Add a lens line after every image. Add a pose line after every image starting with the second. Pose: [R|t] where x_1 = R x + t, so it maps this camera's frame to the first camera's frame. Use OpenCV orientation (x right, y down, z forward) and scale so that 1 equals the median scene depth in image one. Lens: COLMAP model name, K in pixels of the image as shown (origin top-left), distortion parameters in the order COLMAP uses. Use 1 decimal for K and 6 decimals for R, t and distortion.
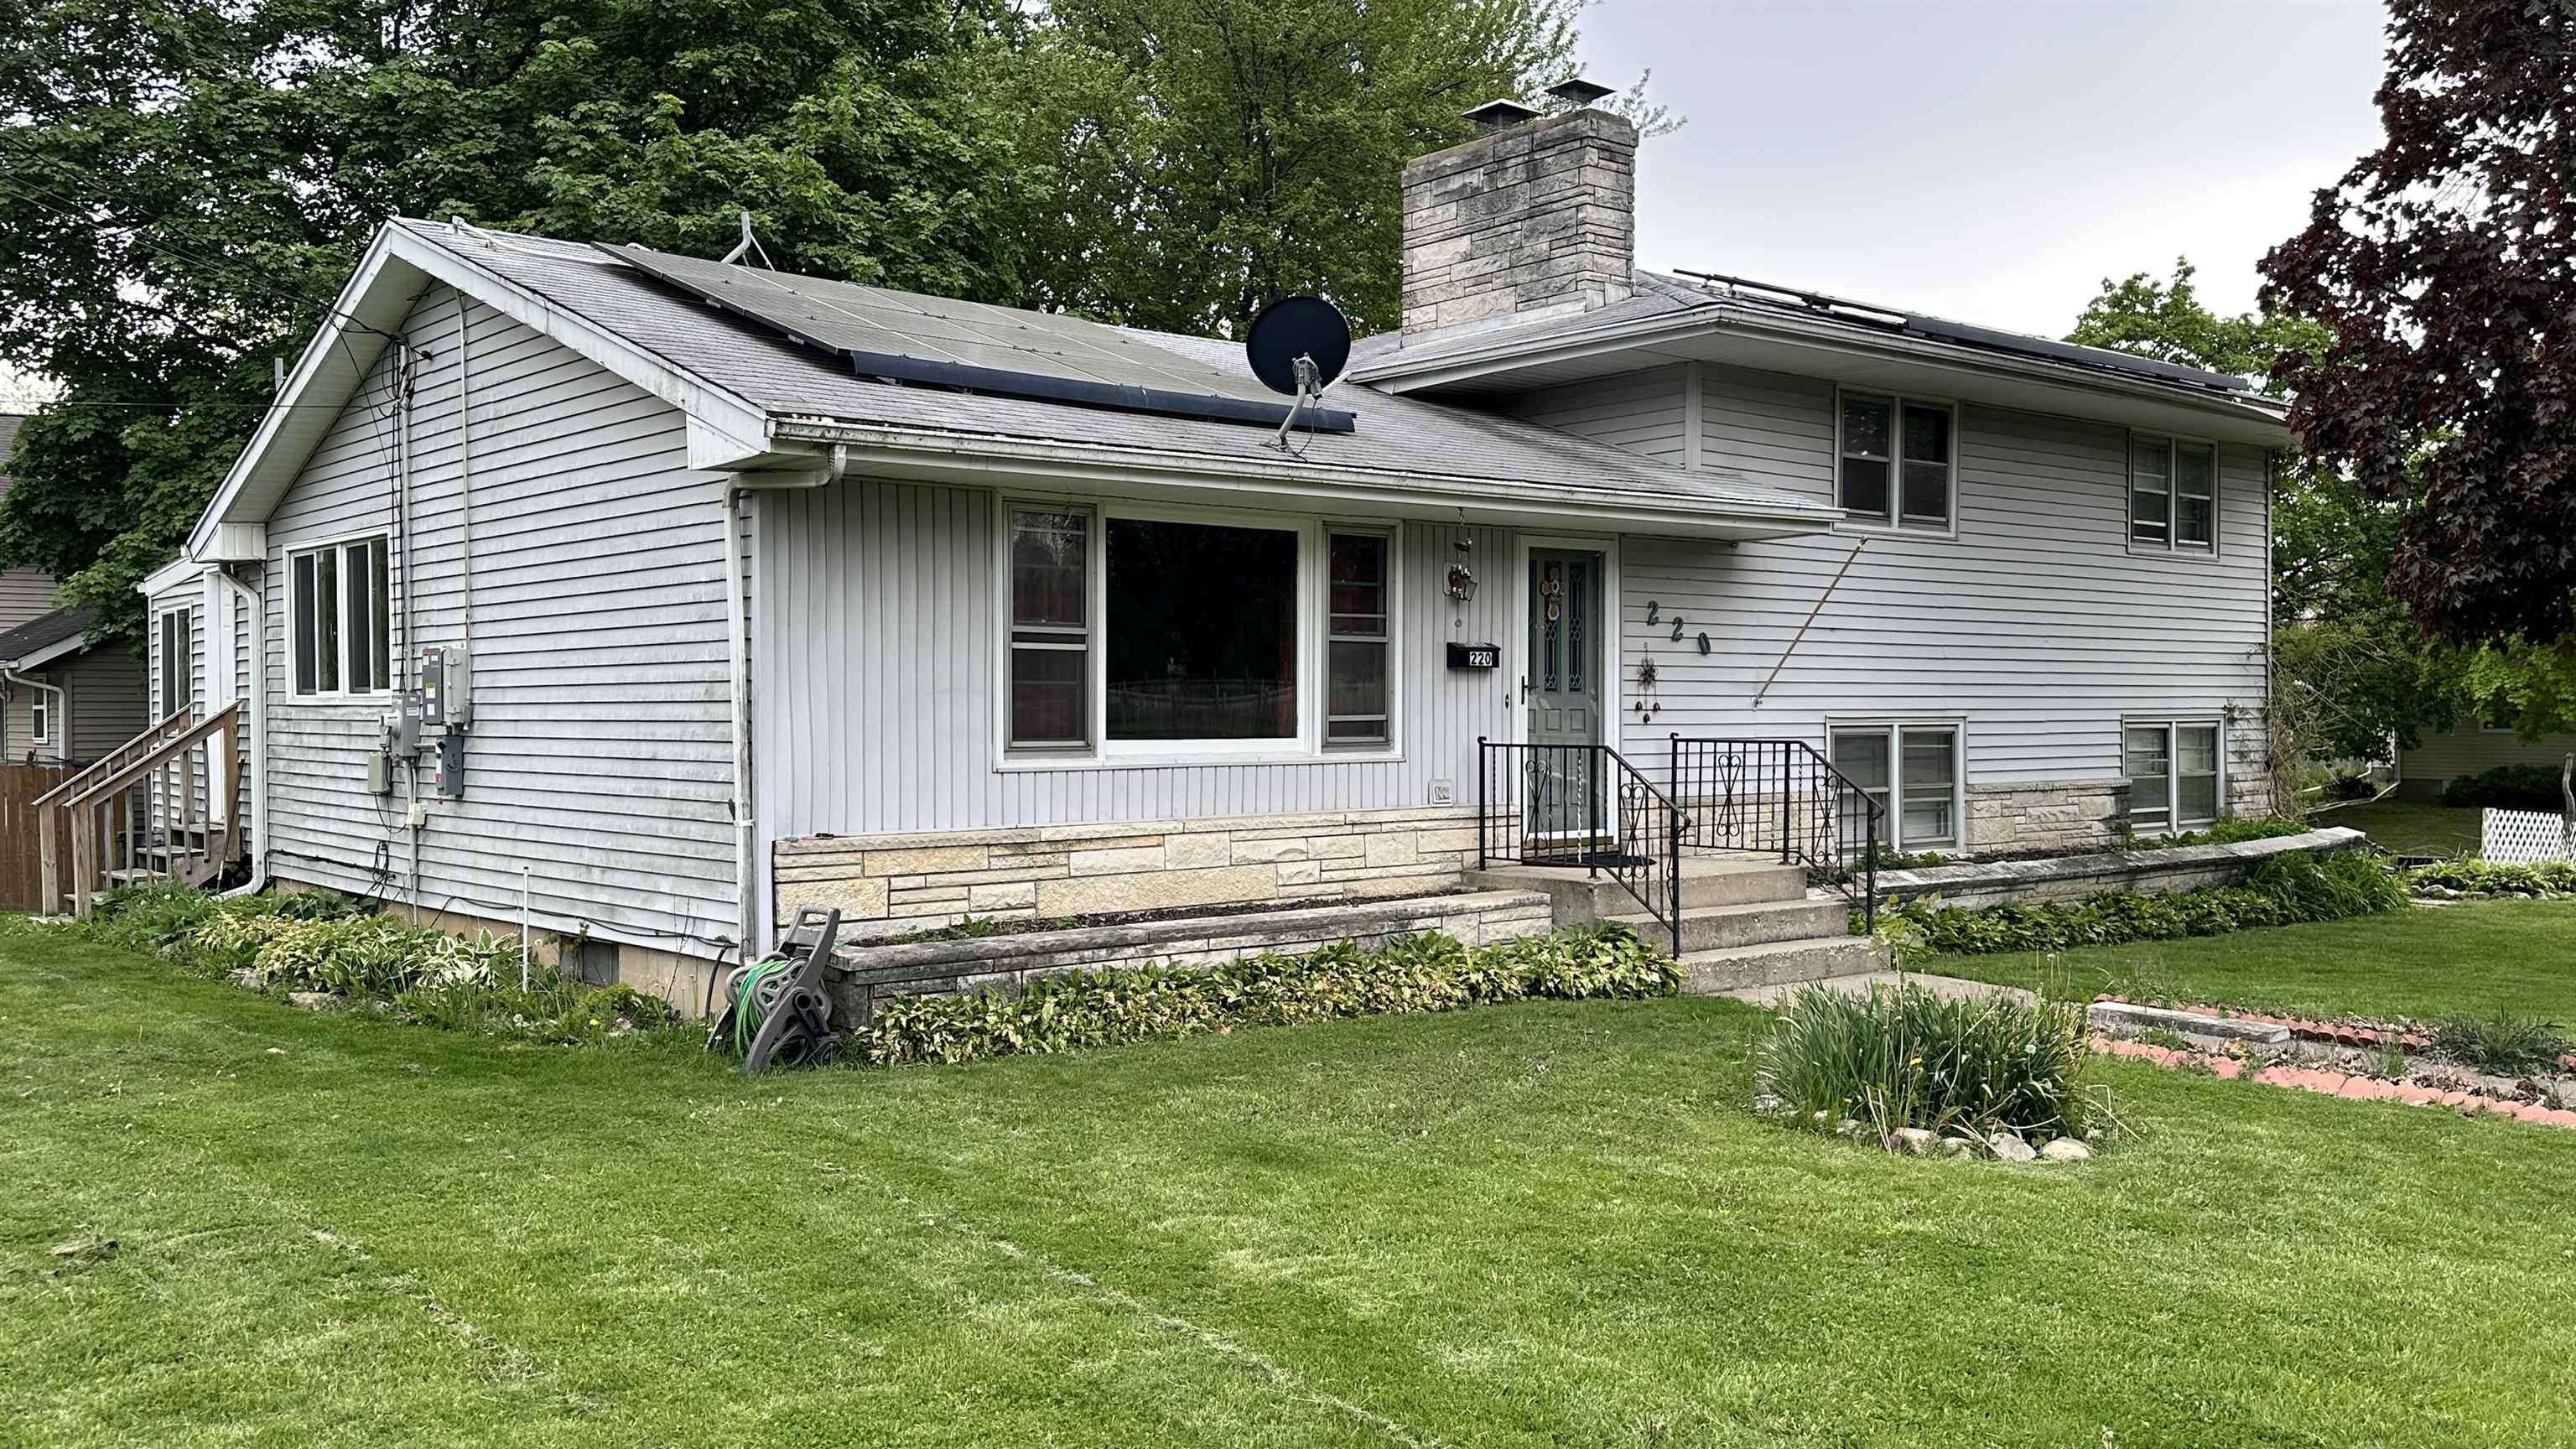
lens RADIAL K [[2159.8, 0, 1276.6], [0, 2159.8, 729.5], [0, 0, 1]] dist [0.191530, -0.374869]
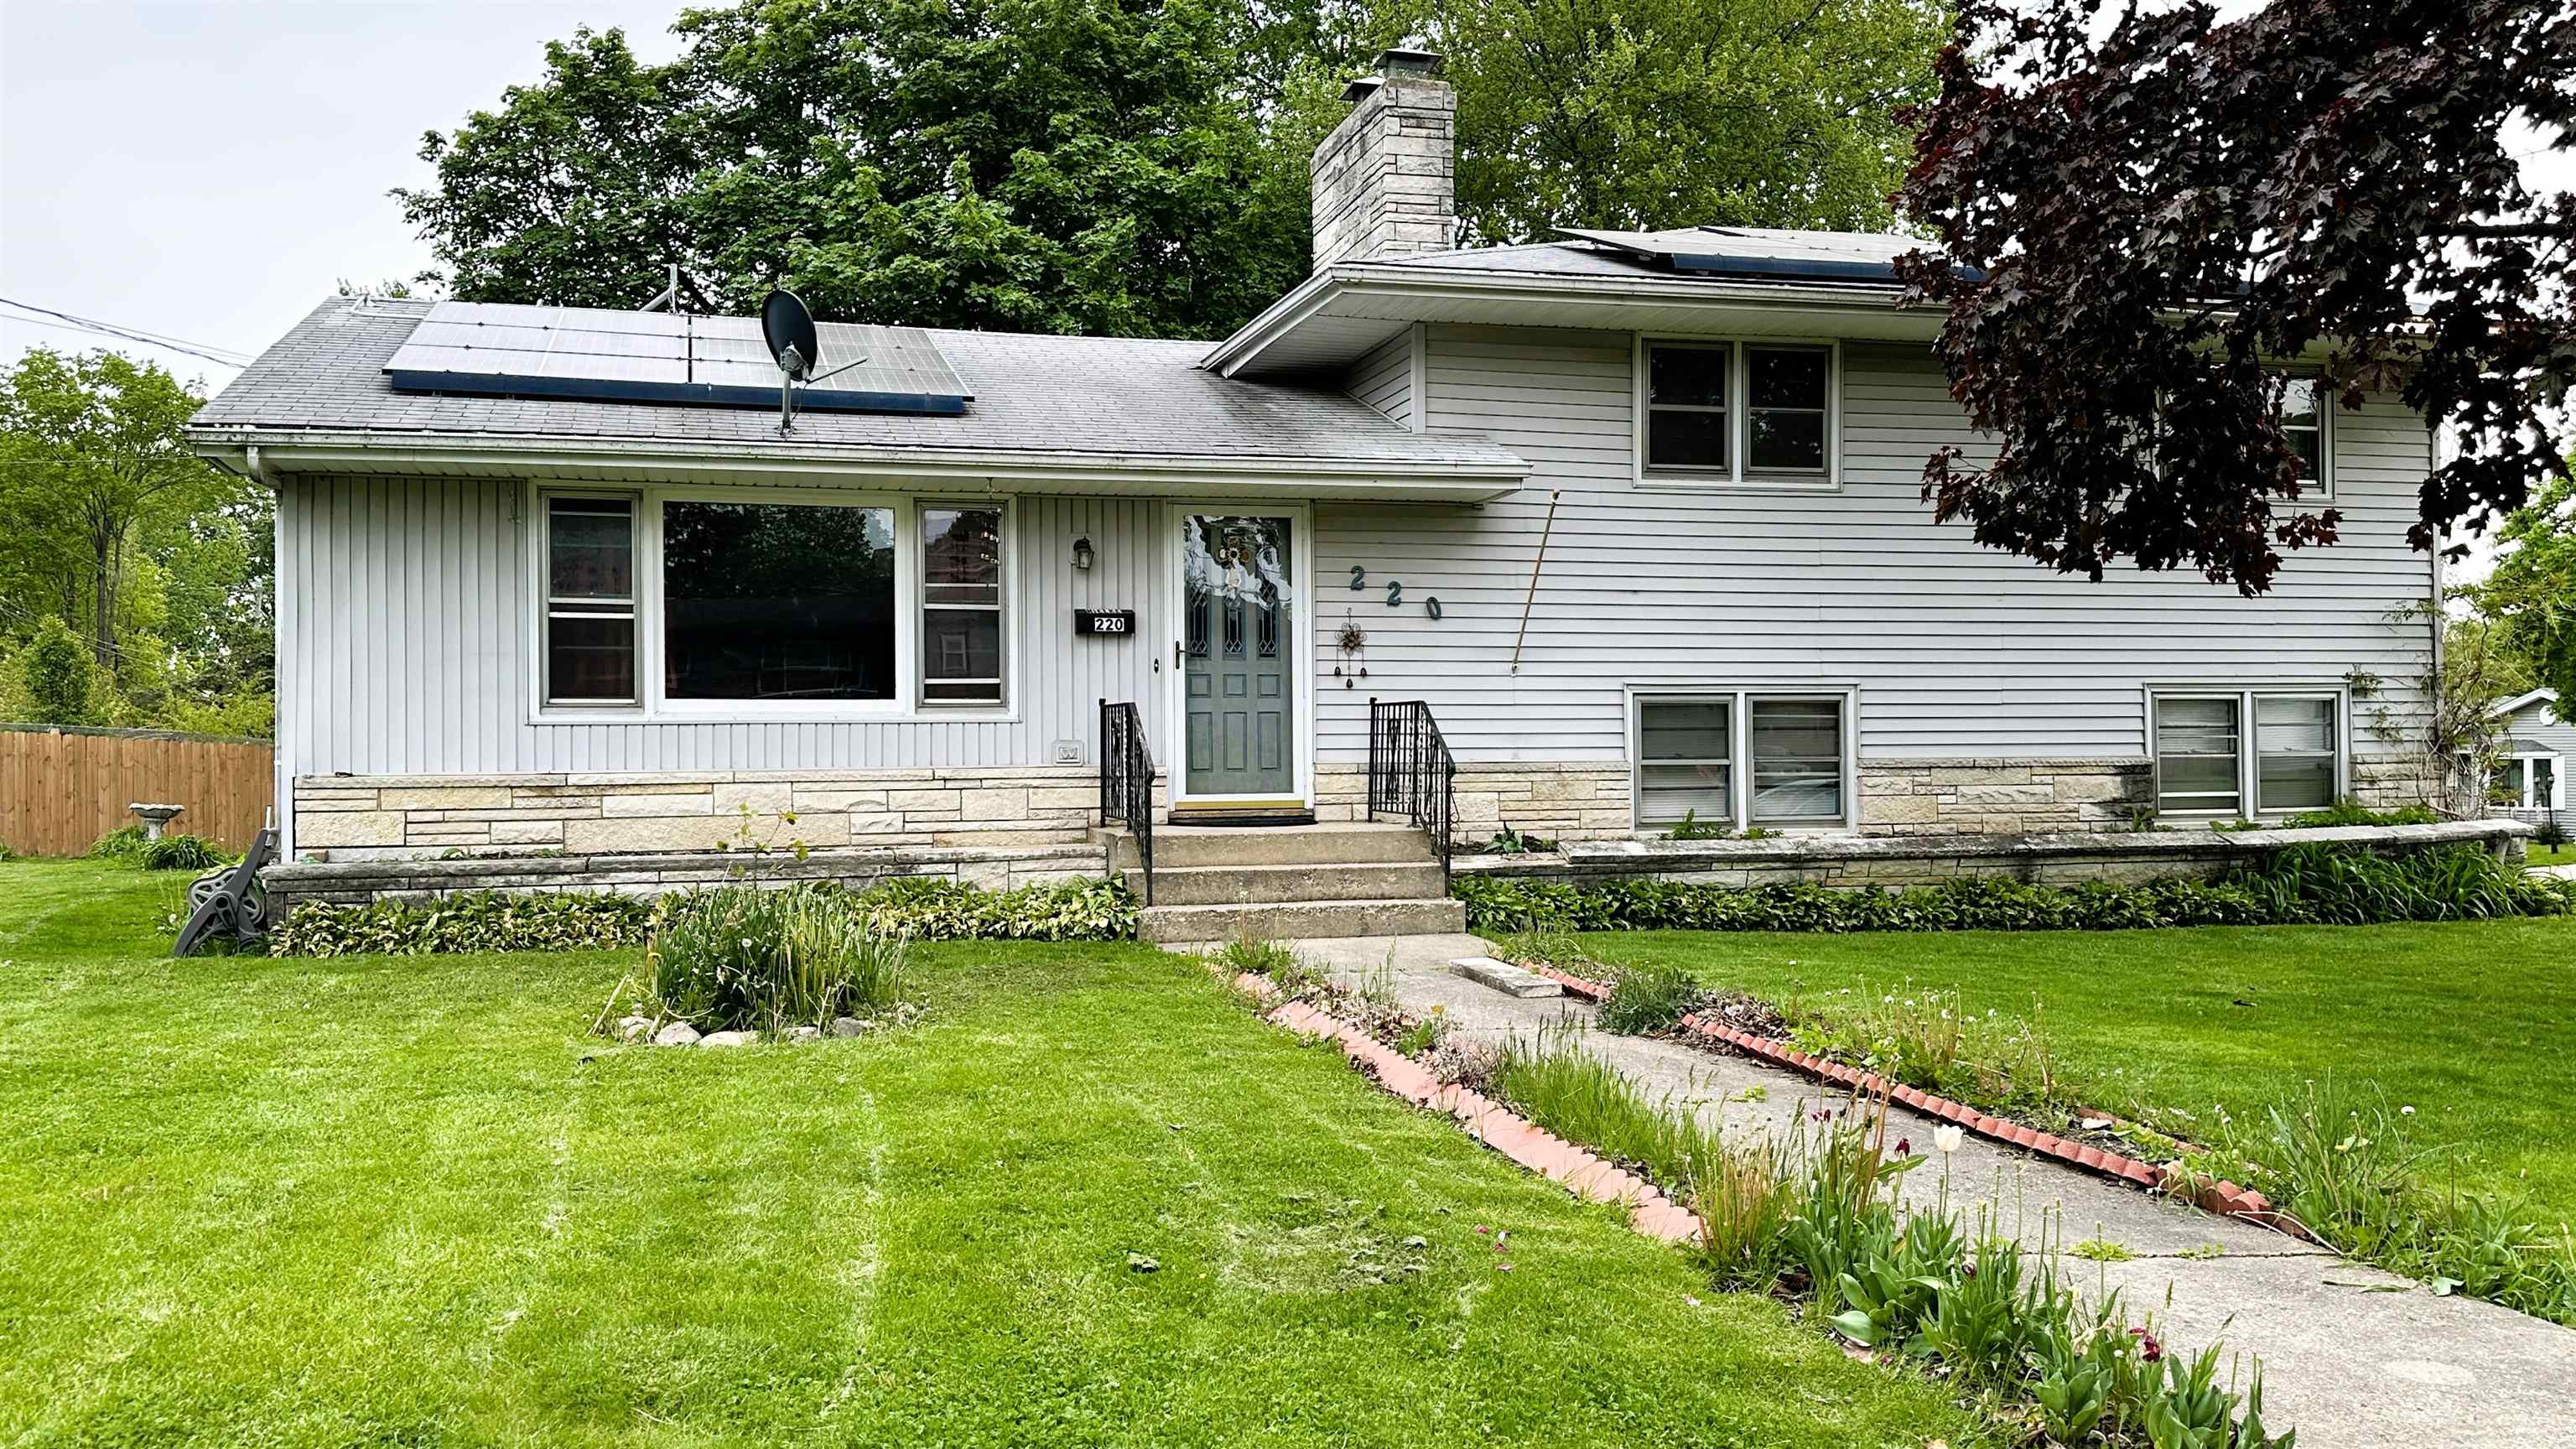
lens RADIAL K [[2159.8, 0, 1276.6], [0, 2159.8, 729.5], [0, 0, 1]] dist [0.191530, -0.374869]
pose [[0.904869, -0.006892, -0.425634, 0.595488], [0.000568, 0.999888, -0.014981, 0.032654], [0.425690, 0.013314, 0.904771, 0.091079]]
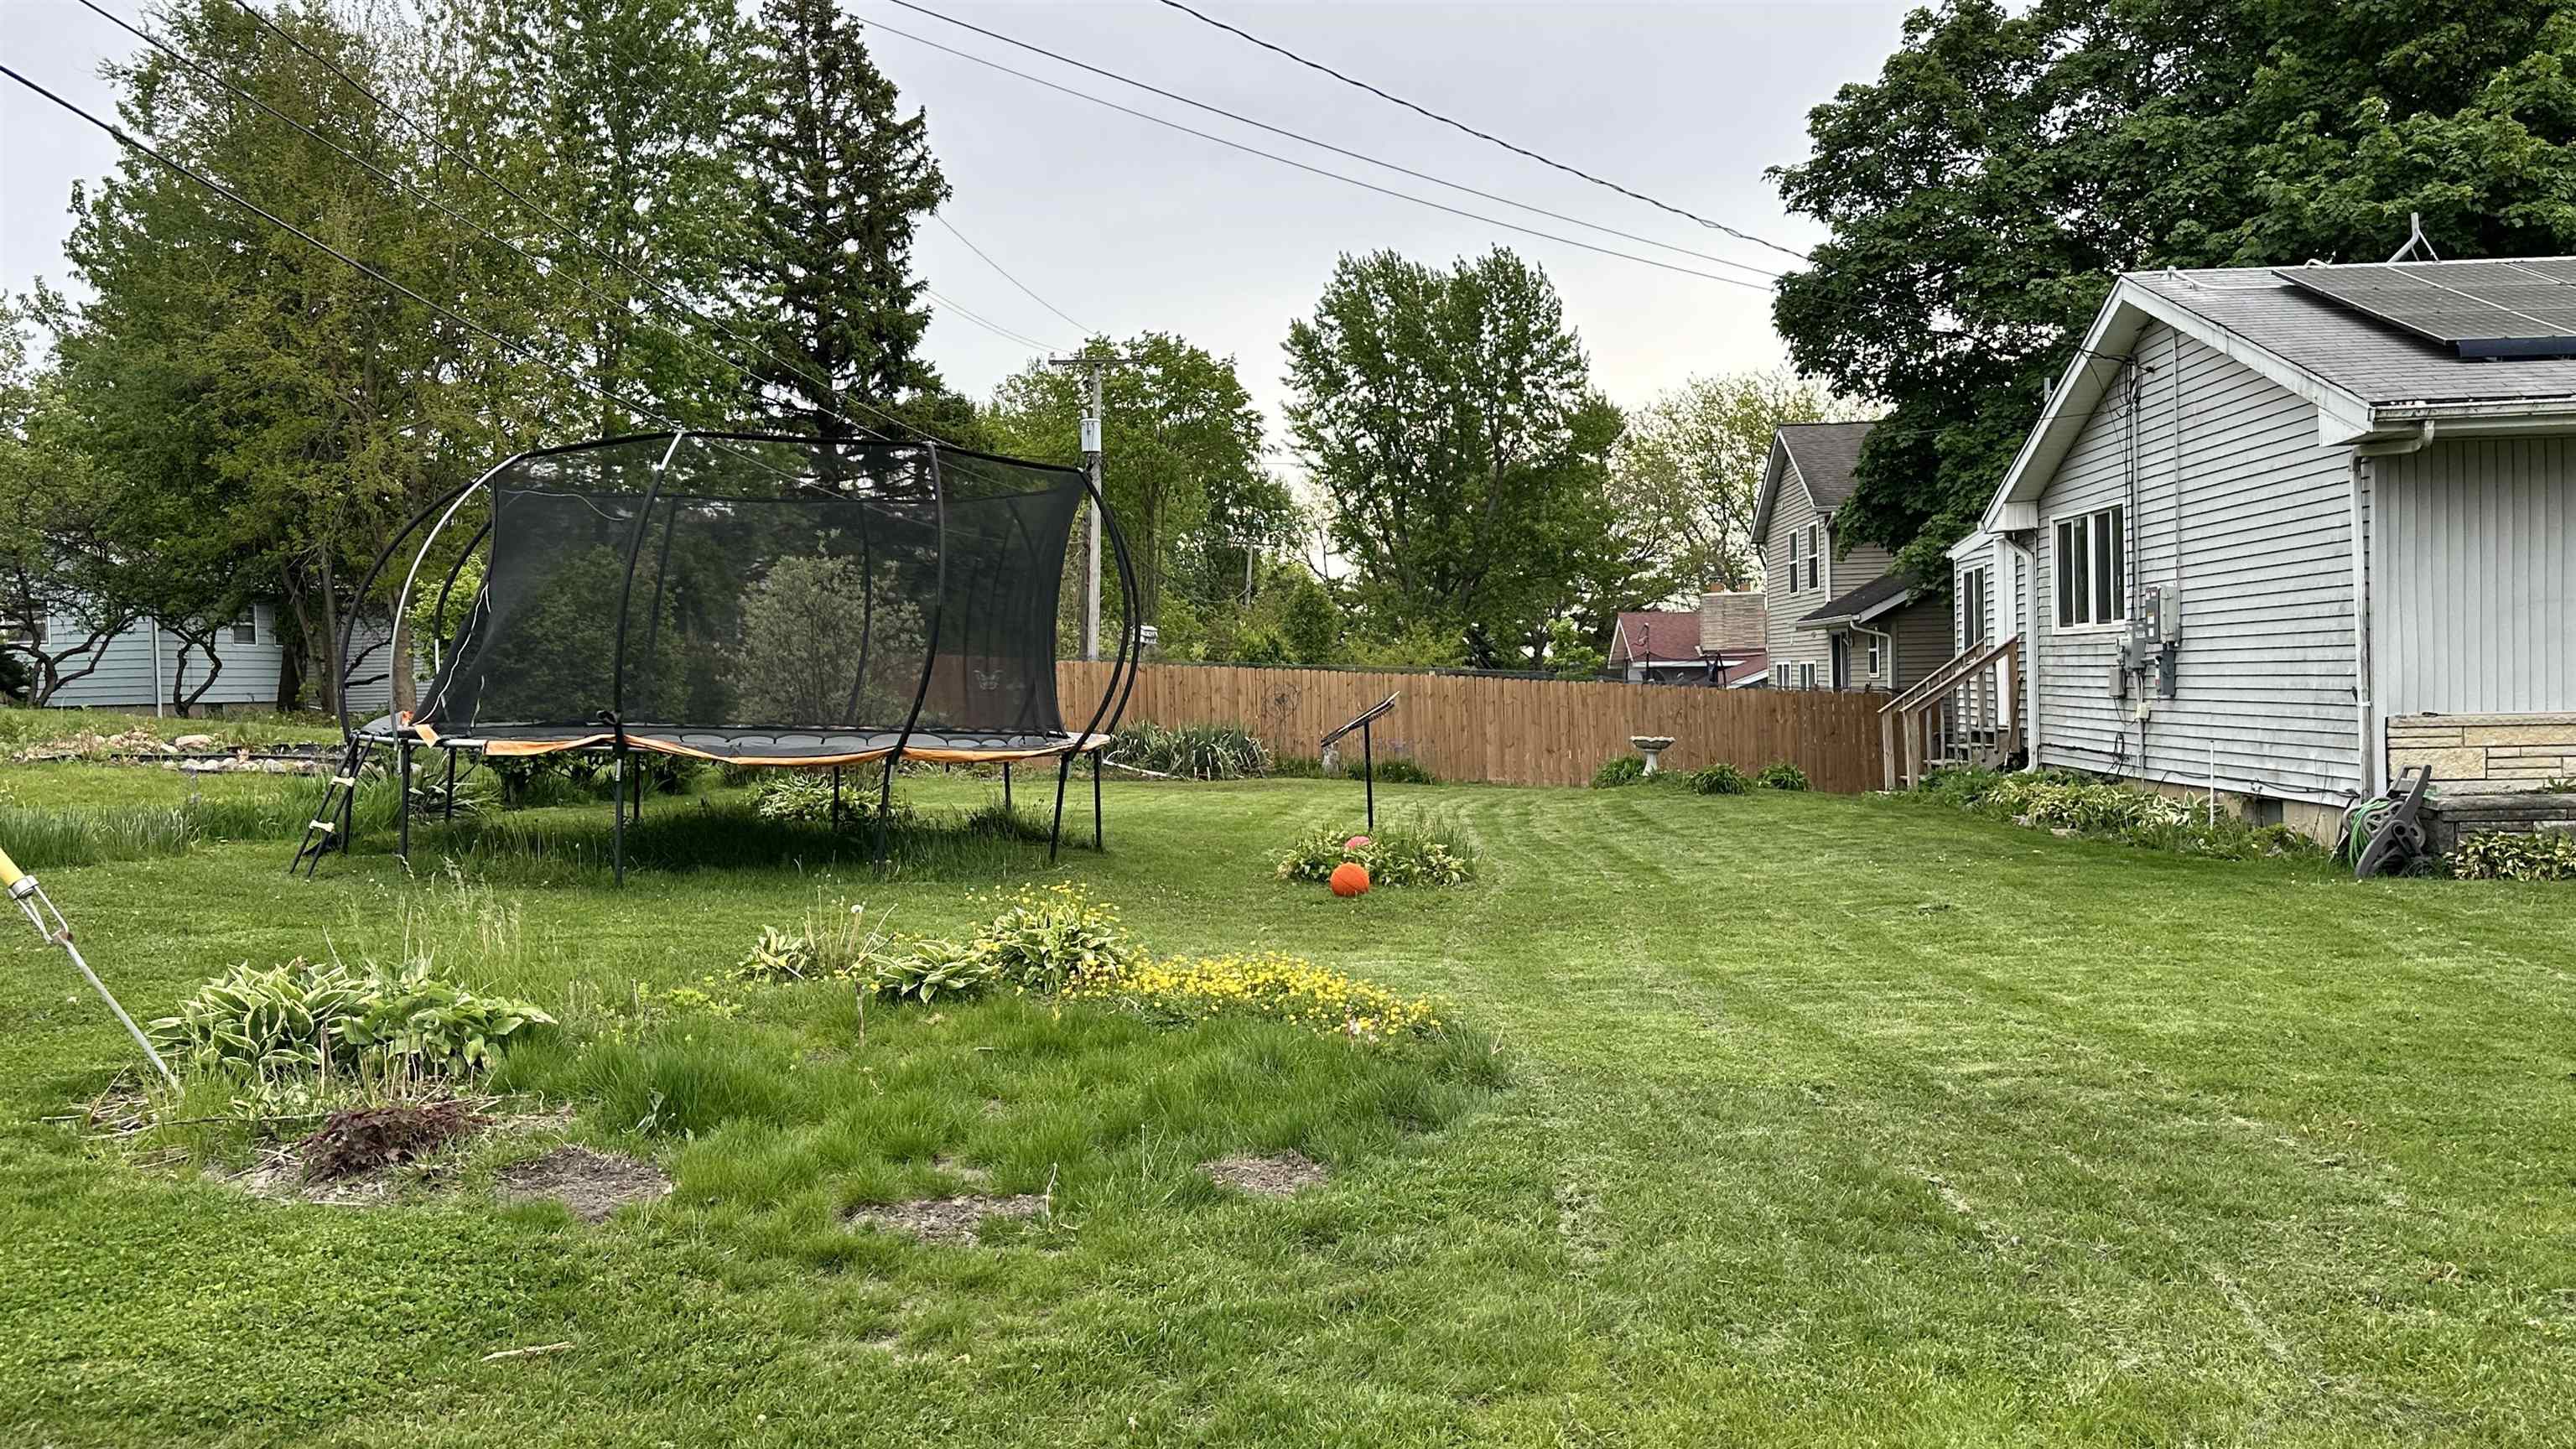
lens RADIAL K [[2159.8, 0, 1276.6], [0, 2159.8, 729.5], [0, 0, 1]] dist [0.191530, -0.374869]
pose [[0.718157, 0.002974, -0.695875, 0.171214], [0.012983, 0.999760, 0.017672, 0.019451], [0.695760, -0.021726, 0.717946, -0.344230]]
